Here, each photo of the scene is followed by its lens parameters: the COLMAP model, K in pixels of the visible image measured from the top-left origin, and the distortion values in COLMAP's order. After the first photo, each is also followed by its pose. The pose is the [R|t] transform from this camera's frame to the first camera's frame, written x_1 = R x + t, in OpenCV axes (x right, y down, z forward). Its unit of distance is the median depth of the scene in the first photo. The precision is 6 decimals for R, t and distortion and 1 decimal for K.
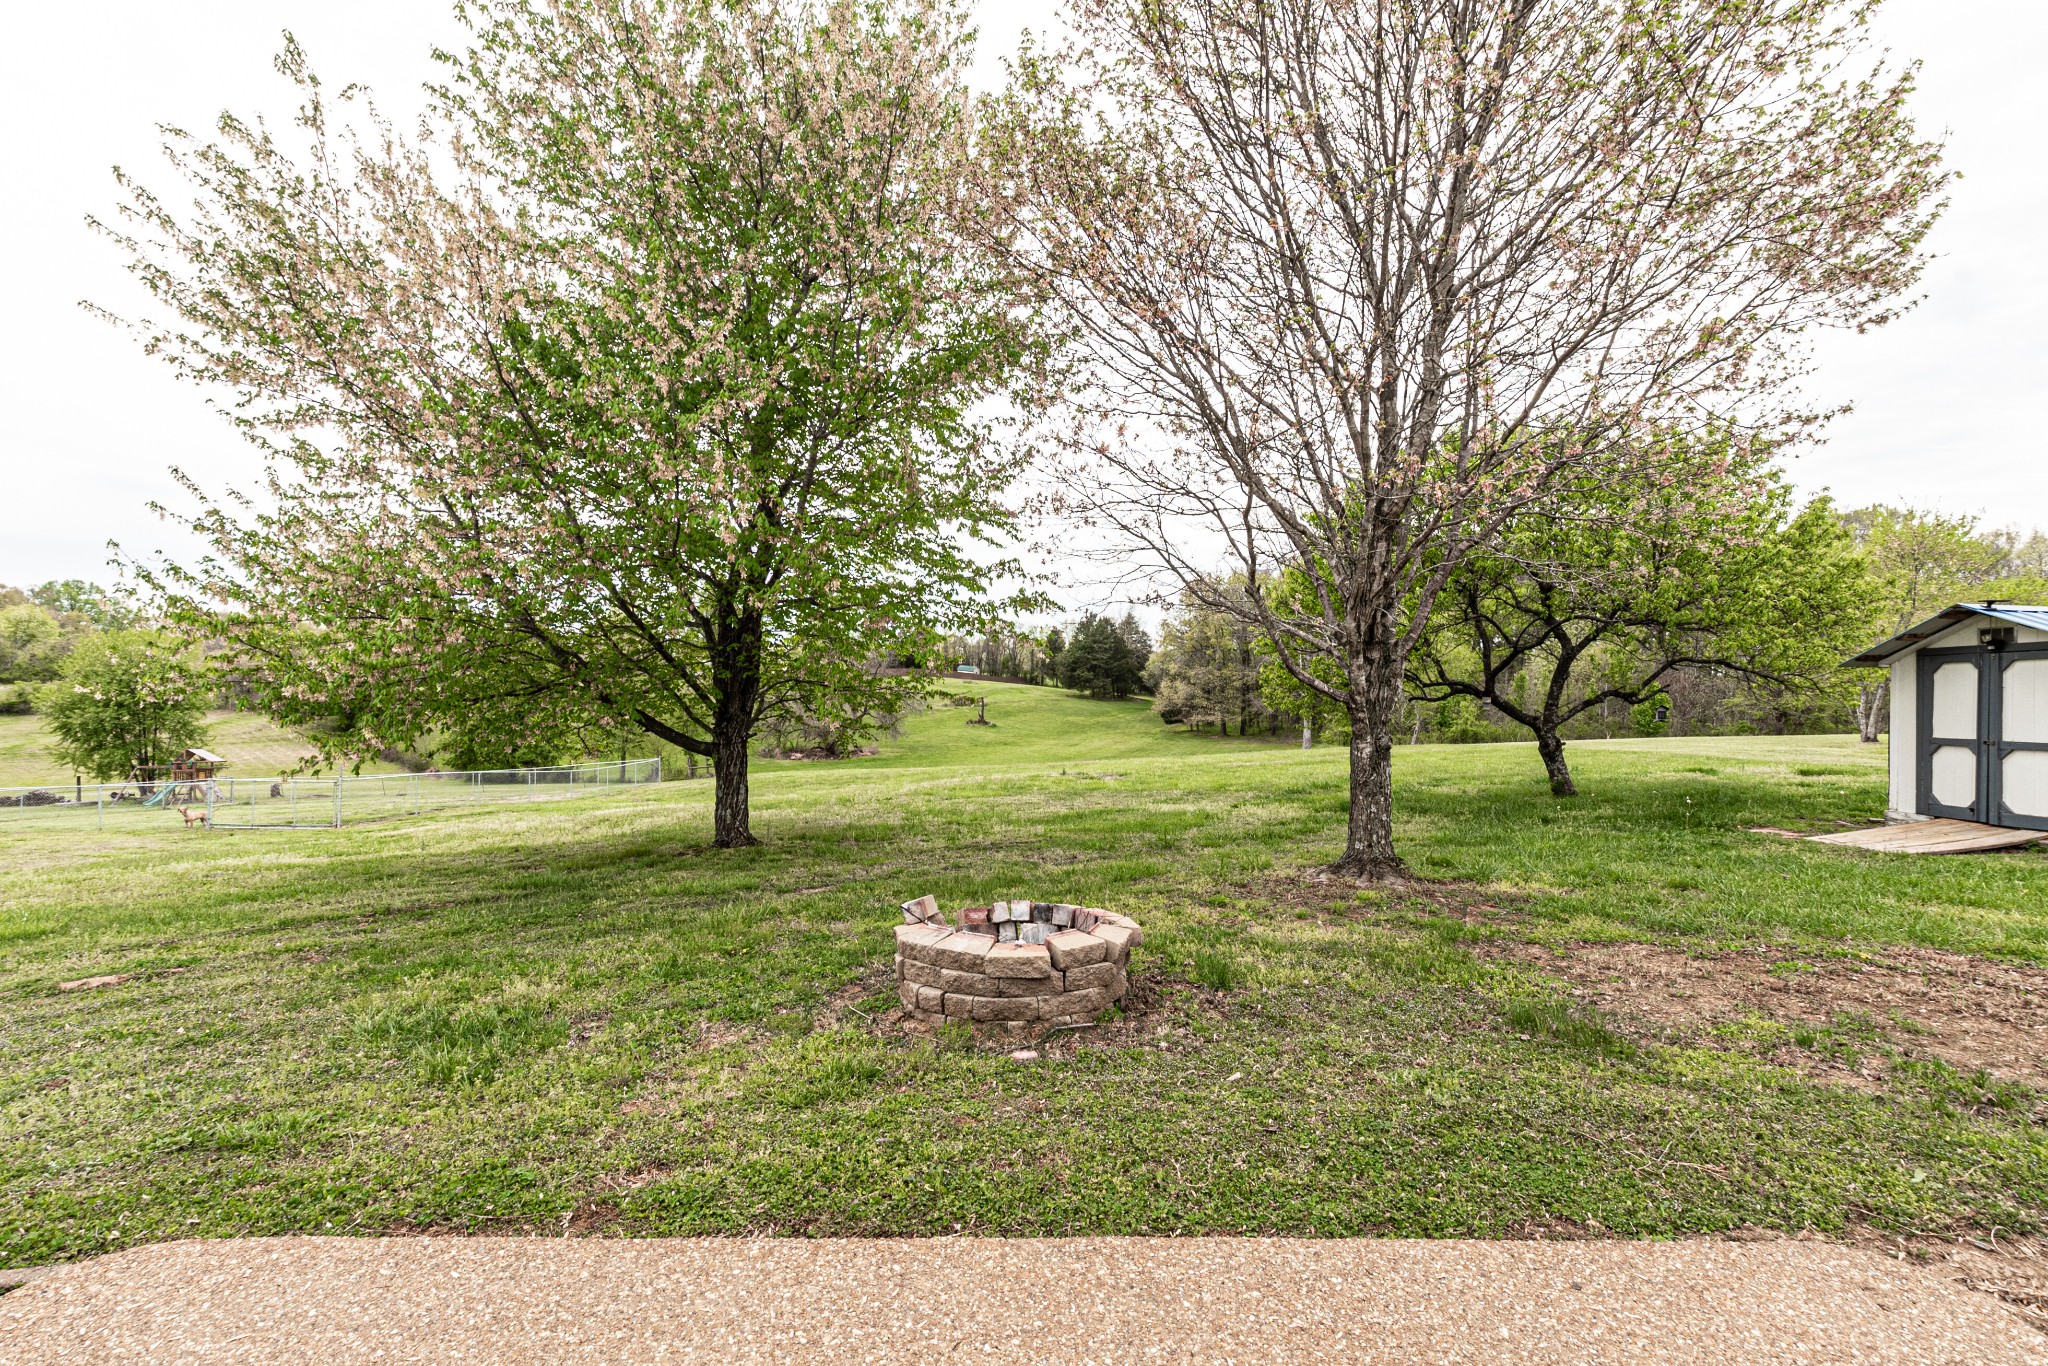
lens RADIAL K [[950.8, 0, 1087.1], [0, 950.8, 672.4], [0, 0, 1]] dist [0.003796, 0.000374]
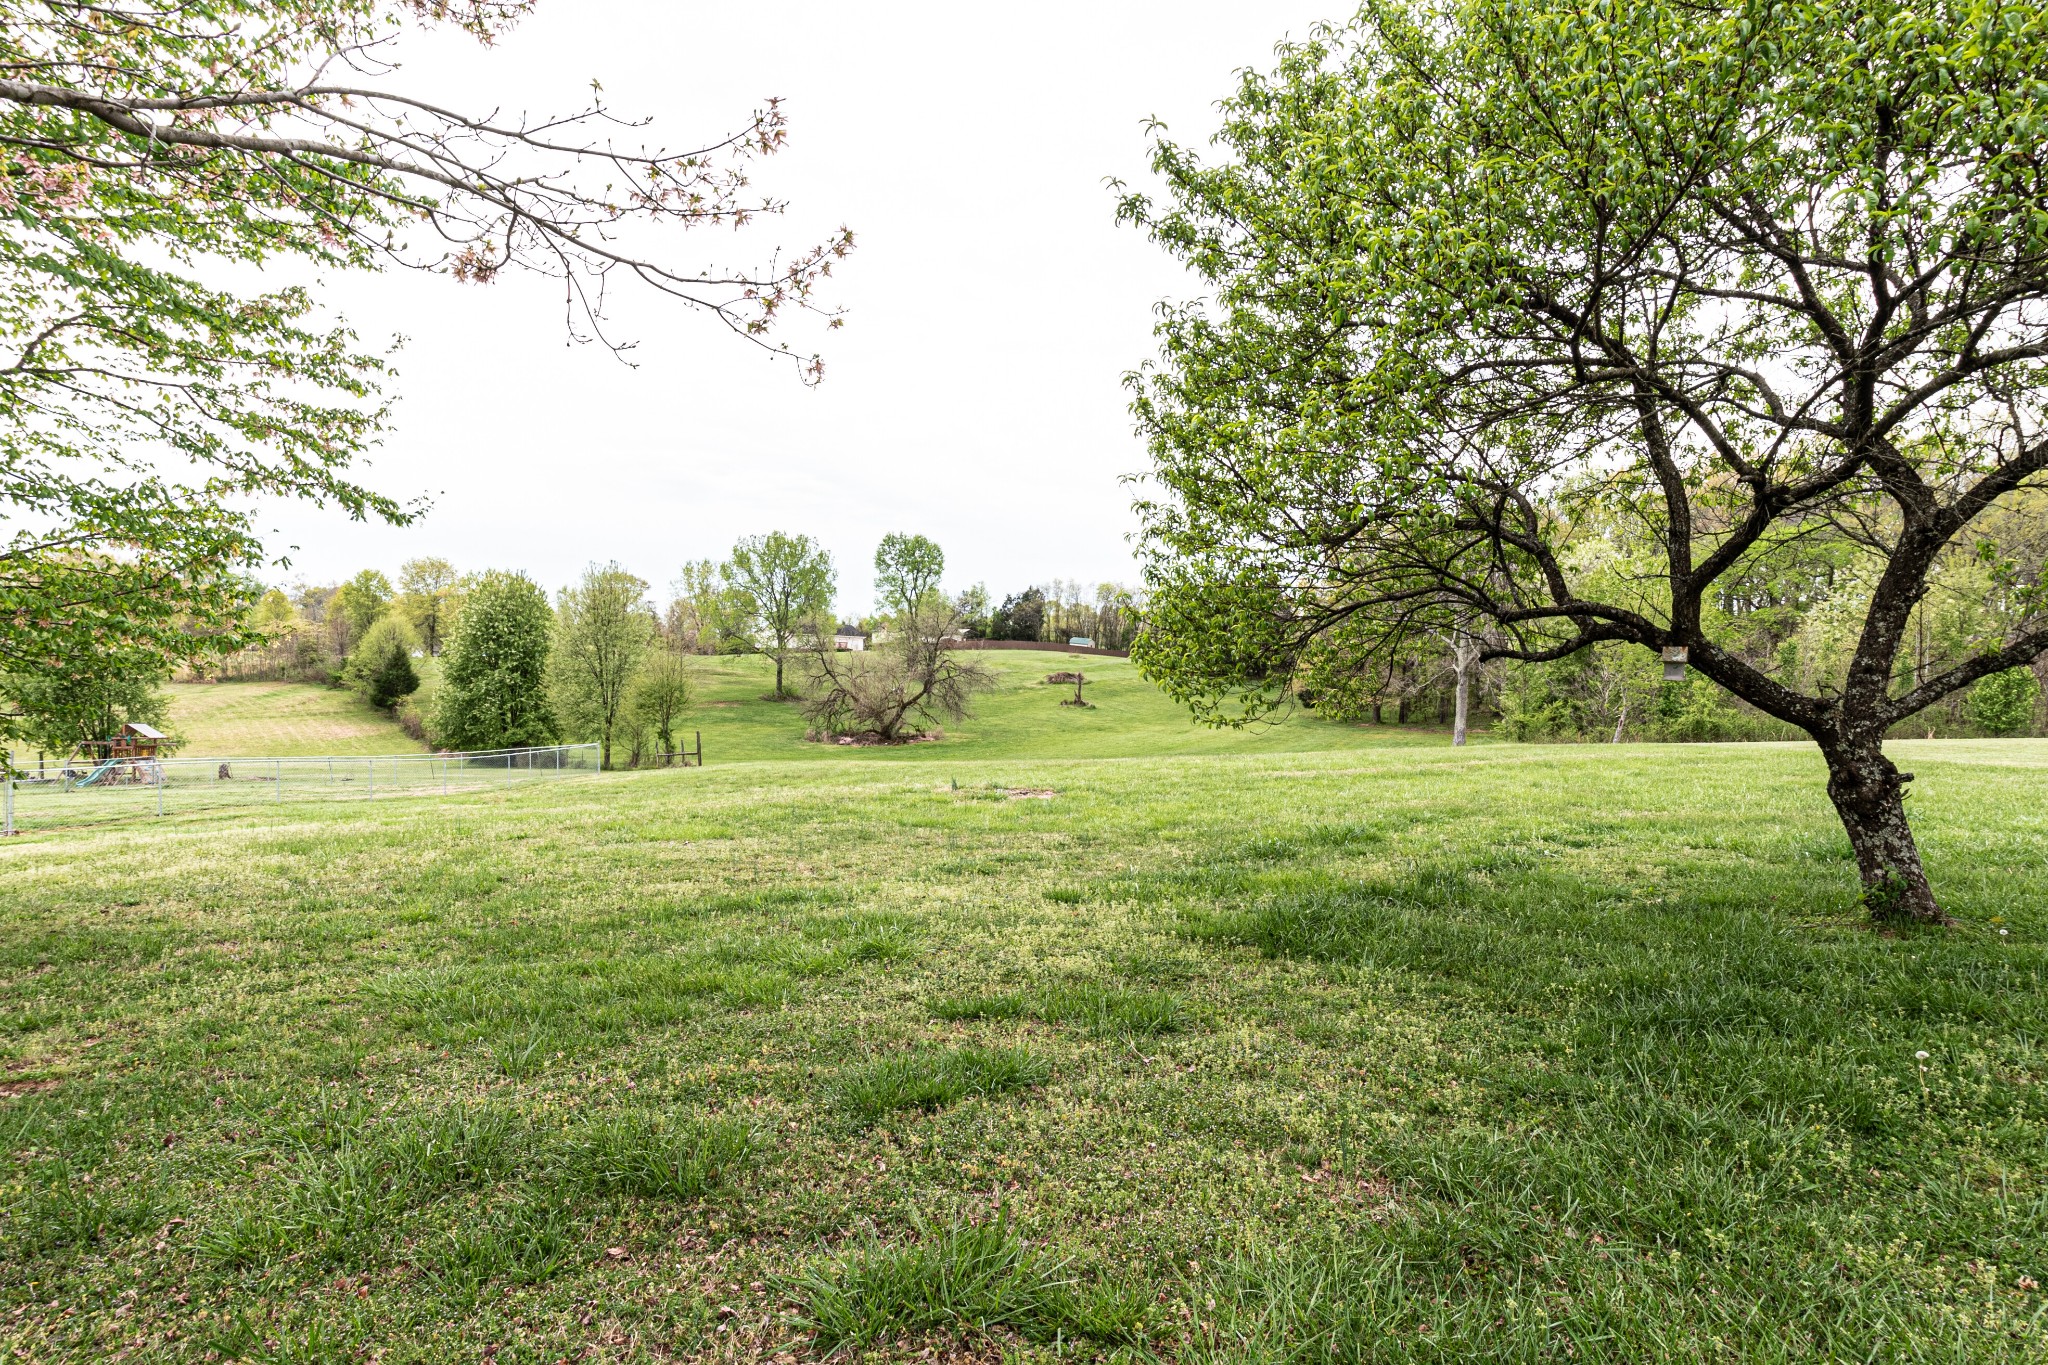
lens RADIAL K [[1078.3, 0, 1038.0], [0, 1078.3, 682.2], [0, 0, 1]] dist [-0.002925, -0.000574]
pose [[0.983257, 0.007387, -0.182073, 0.244201], [-0.001472, 0.999467, 0.032600, 0.025497], [0.182217, -0.031786, 0.982745, 0.525206]]
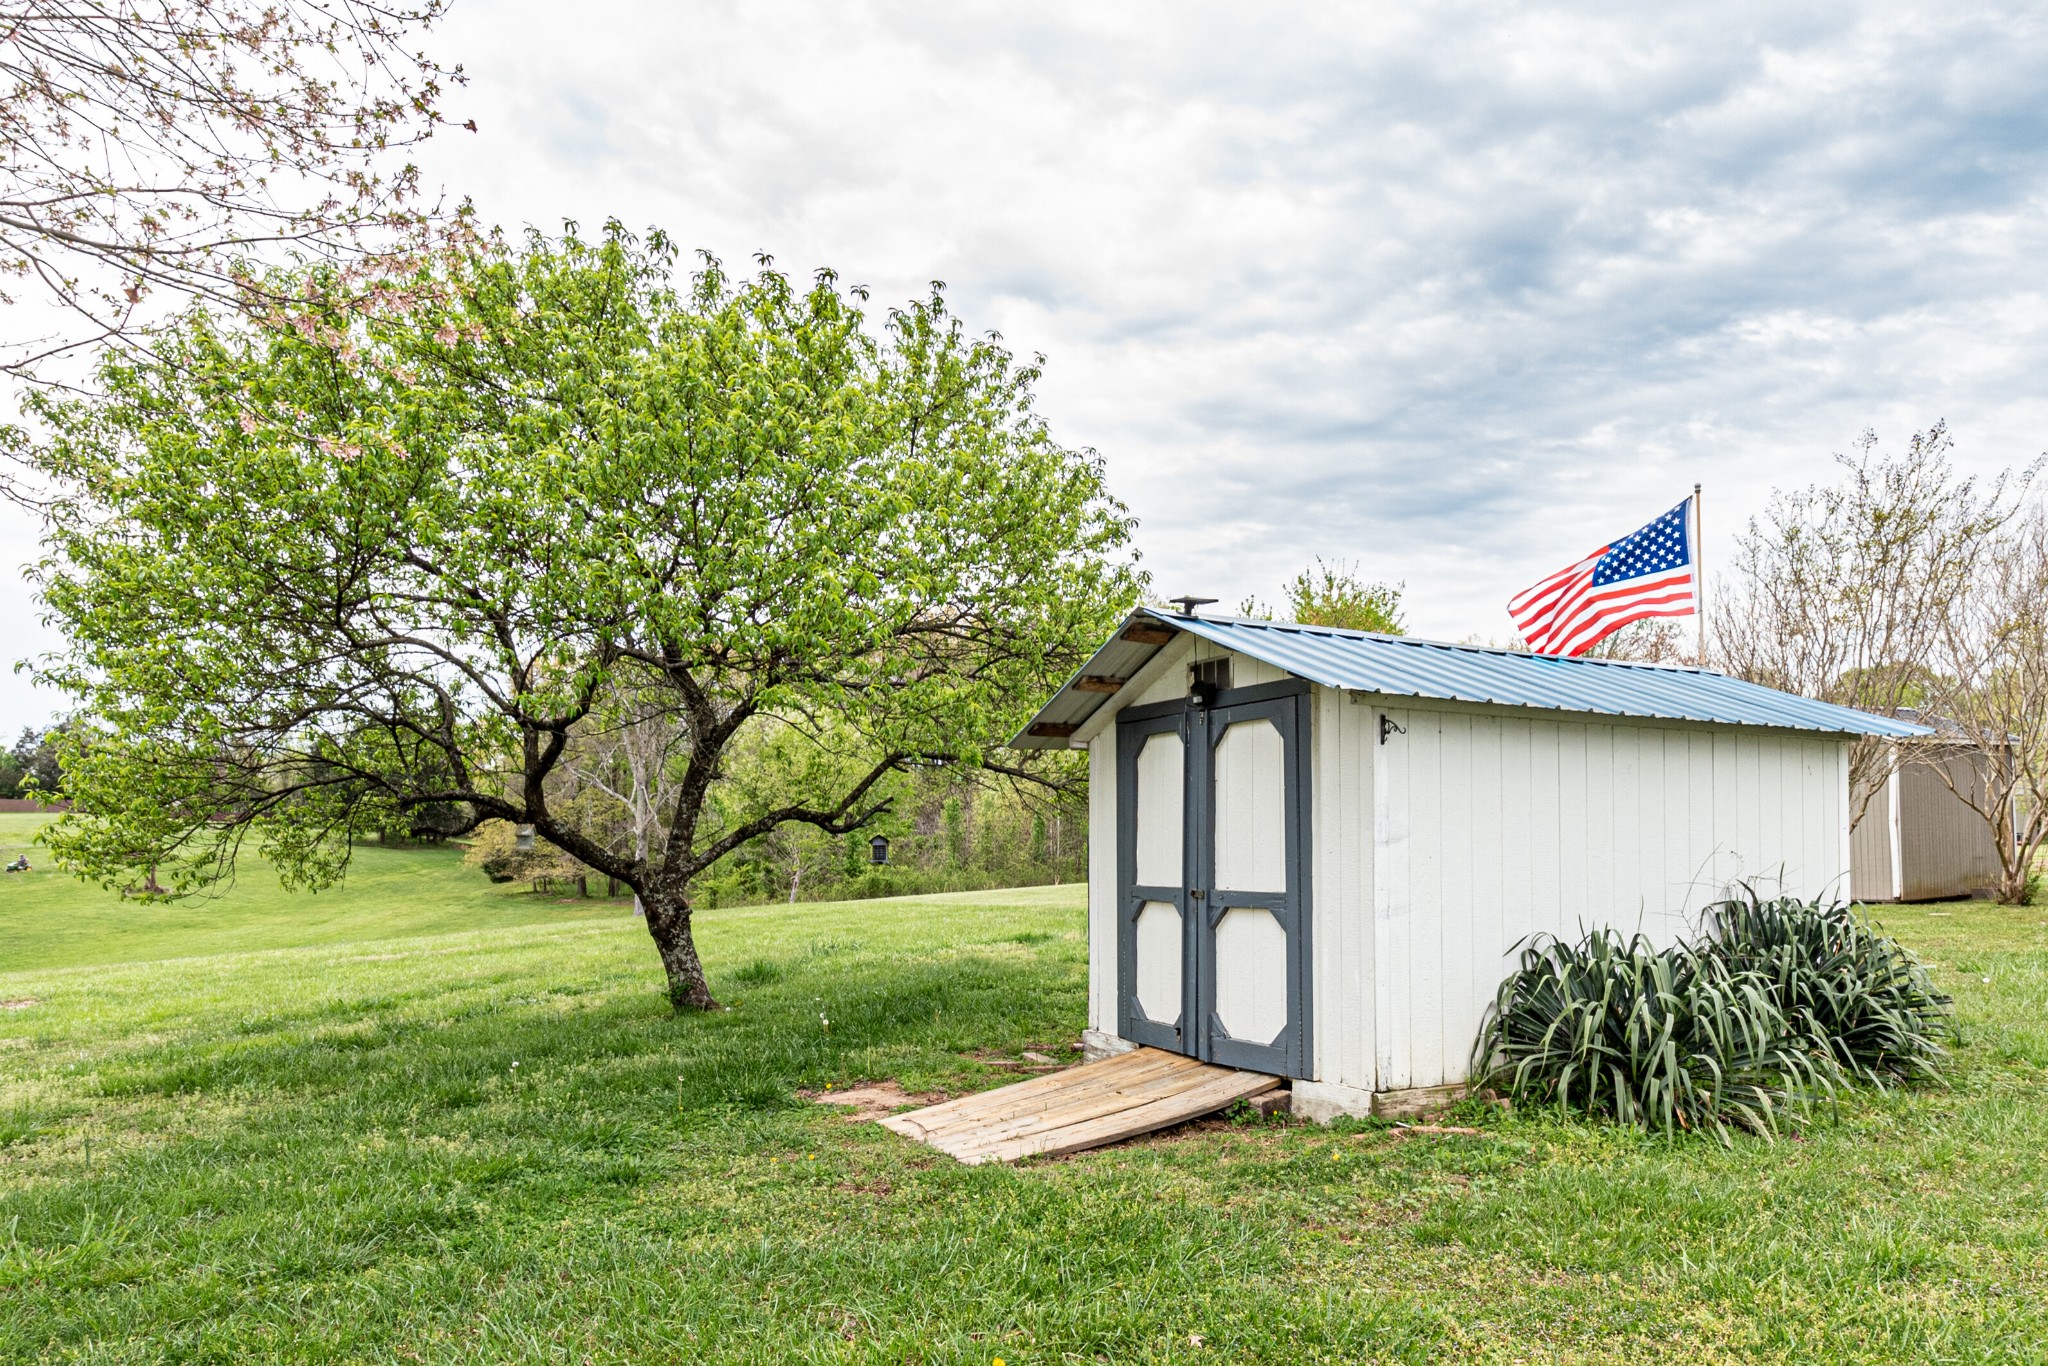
lens RADIAL K [[1314.0, 0, 1056.1], [0, 1314.0, 814.6], [0, 0, 1]] dist [-0.005359, -0.001397]
pose [[0.898719, -0.010476, 0.438400, 0.354551], [0.006827, 0.999928, 0.009900, 0.015407], [-0.438472, -0.005904, 0.898726, 0.259092]]
